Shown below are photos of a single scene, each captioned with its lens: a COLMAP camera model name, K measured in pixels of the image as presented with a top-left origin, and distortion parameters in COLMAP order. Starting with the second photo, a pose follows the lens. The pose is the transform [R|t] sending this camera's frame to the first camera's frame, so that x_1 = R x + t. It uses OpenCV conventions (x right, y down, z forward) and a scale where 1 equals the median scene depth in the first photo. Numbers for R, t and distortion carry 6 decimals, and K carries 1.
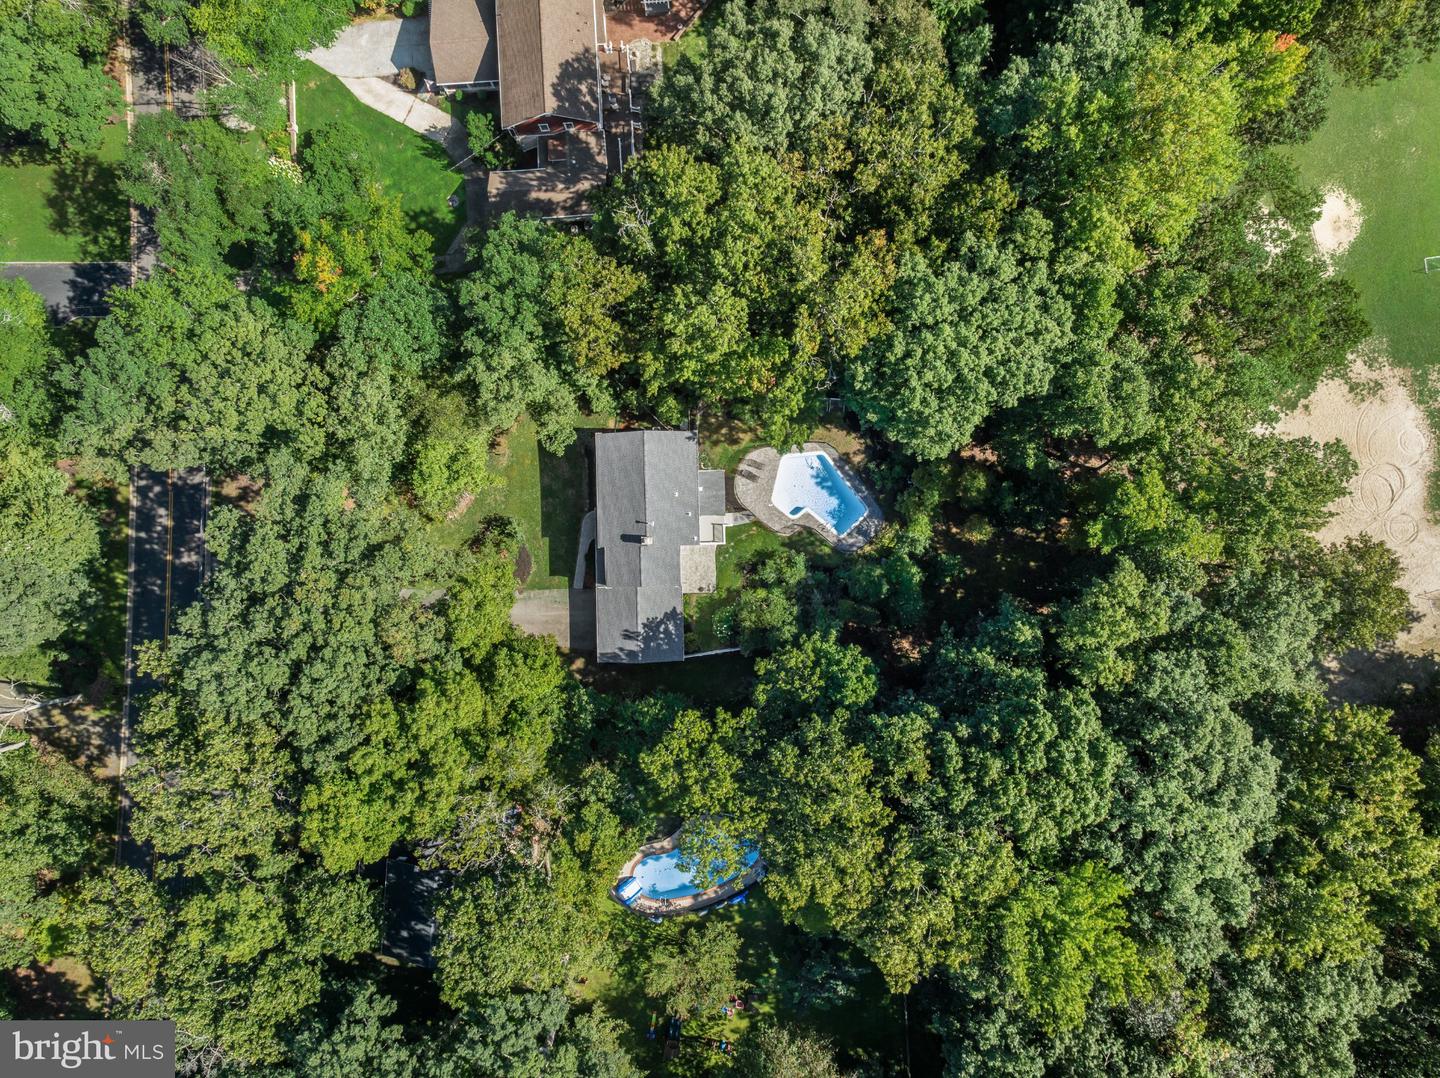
lens RADIAL K [[1010.9, 0, 720.0], [0, 1010.9, 539.0], [0, 0, 1]] dist [-0.001646, -0.000629]
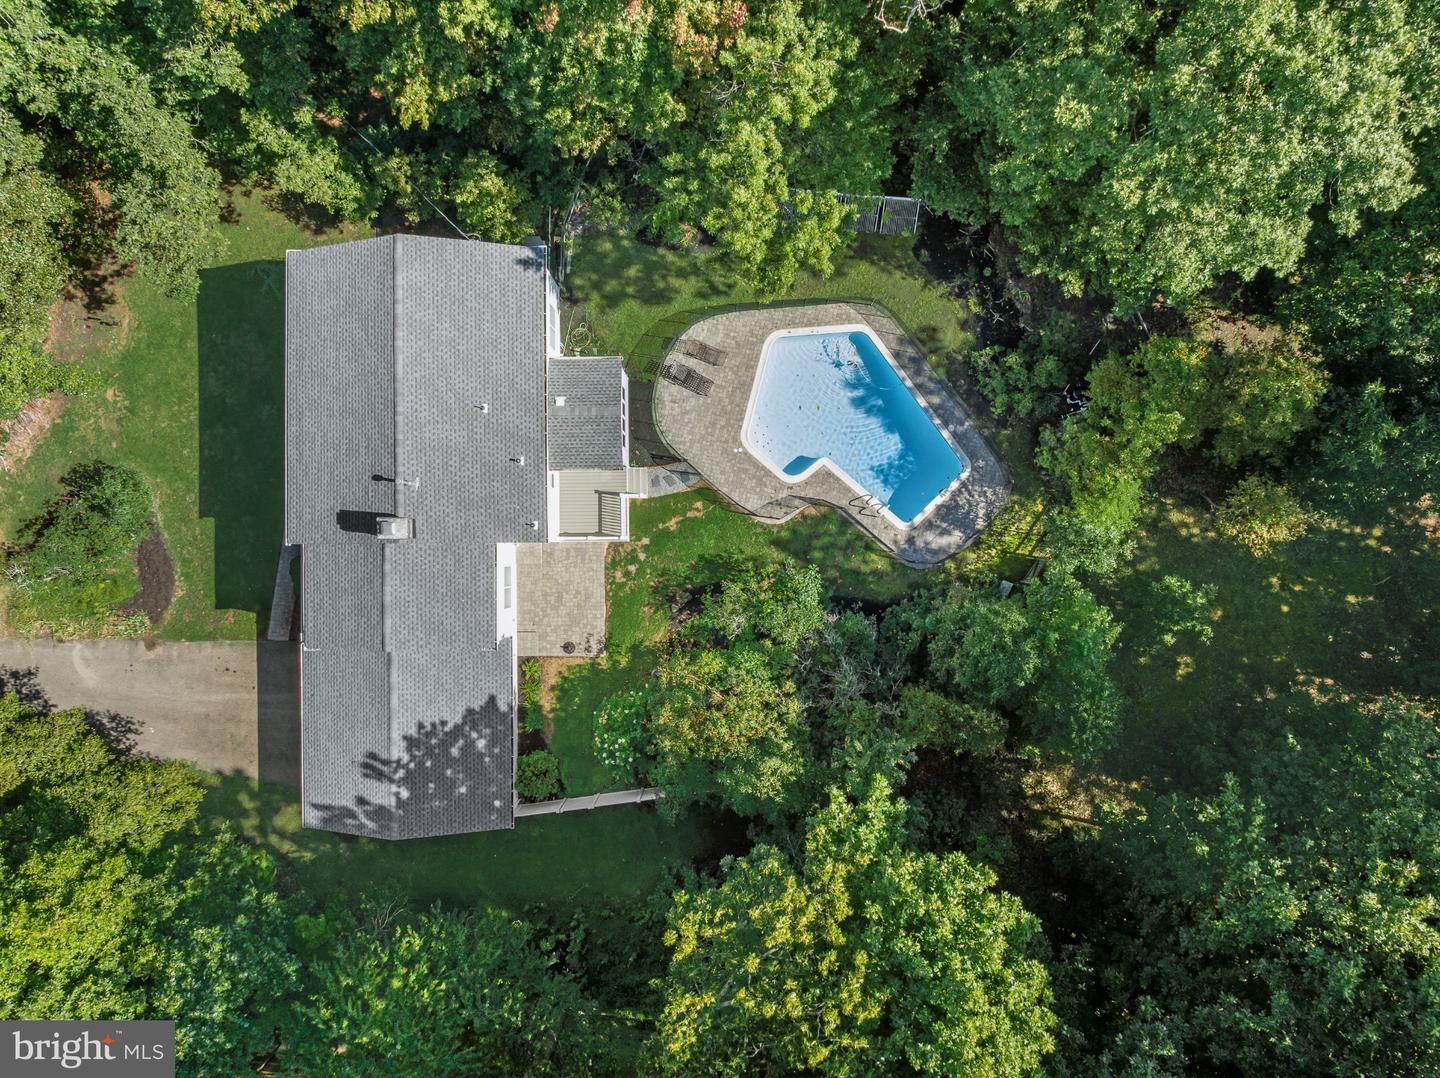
lens RADIAL K [[804.1, 0, 720.4], [0, 804.1, 498.5], [0, 0, 1]] dist [-0.000826, -0.000240]
pose [[0.999788, 0.017424, -0.010997, 0.047009], [-0.017855, 0.999023, -0.040432, 0.000453], [0.010282, 0.040620, 0.999122, 0.671445]]
